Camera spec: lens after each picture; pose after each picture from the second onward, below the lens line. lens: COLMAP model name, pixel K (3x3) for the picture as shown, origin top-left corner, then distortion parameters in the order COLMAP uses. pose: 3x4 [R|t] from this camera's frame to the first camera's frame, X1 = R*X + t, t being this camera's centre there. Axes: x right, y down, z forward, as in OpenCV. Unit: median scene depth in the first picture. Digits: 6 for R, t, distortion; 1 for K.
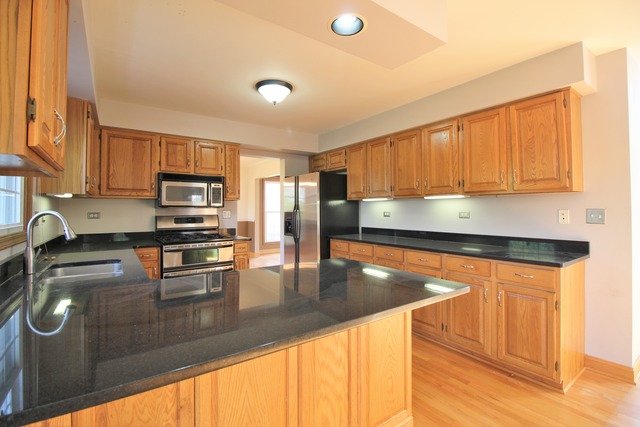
lens RADIAL K [[296.5, 0, 318.7], [0, 296.5, 202.2], [0, 0, 1]] dist [-0.001562, -0.000153]
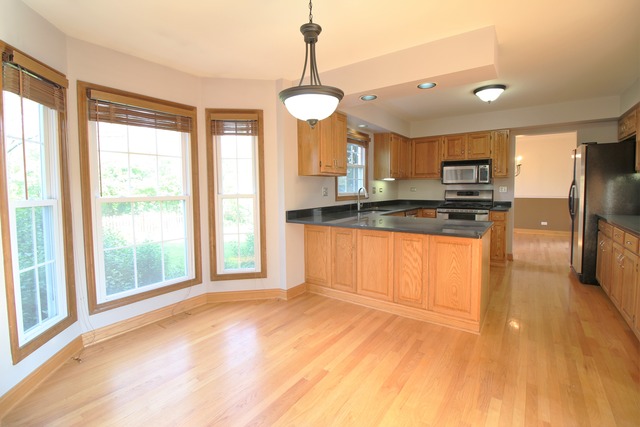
lens RADIAL K [[296.5, 0, 318.7], [0, 296.5, 202.2], [0, 0, 1]] dist [-0.001562, -0.000153]
pose [[0.332011, 0.048609, -0.942022, 0.675369], [0.023371, 0.997941, 0.059732, 0.003266], [0.942986, -0.041848, 0.330191, -0.107212]]
